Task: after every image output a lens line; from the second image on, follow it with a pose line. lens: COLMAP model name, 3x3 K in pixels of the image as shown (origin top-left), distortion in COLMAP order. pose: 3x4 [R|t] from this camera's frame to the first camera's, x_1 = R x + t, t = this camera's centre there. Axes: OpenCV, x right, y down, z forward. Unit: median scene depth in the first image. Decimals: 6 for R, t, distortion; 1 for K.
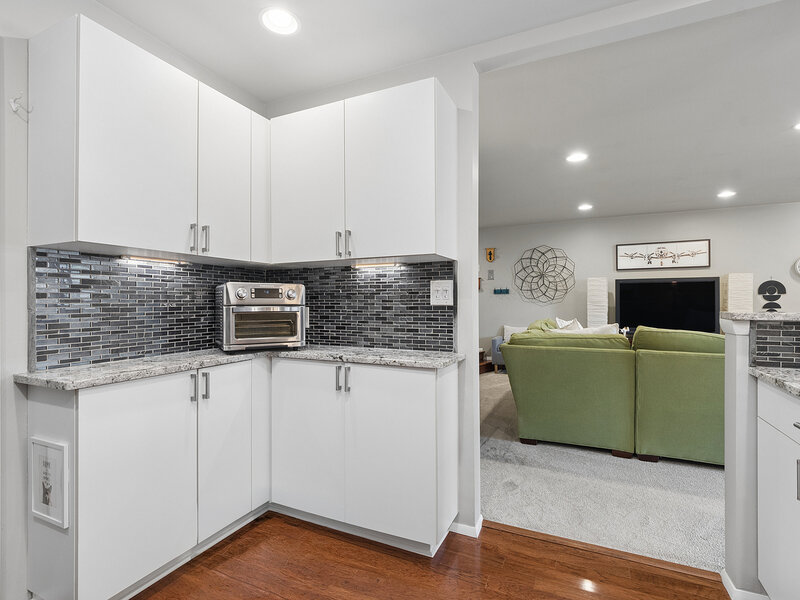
lens RADIAL K [[406.4, 0, 398.2], [0, 406.4, 290.4], [0, 0, 1]] dist [-0.001908, -0.000842]
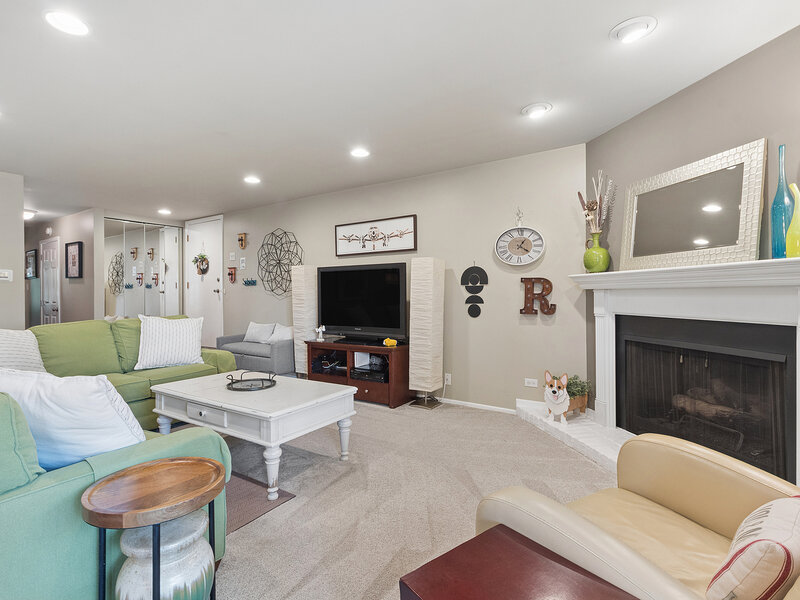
lens RADIAL K [[400.3, 0, 399.0], [0, 400.3, 295.0], [0, 0, 1]] dist [0.002149, -0.000376]
pose [[0.990054, 0.000425, -0.140690, 0.814328], [0.003589, 0.999594, 0.028275, 0.006326], [0.140645, -0.028499, 0.989650, 0.219677]]
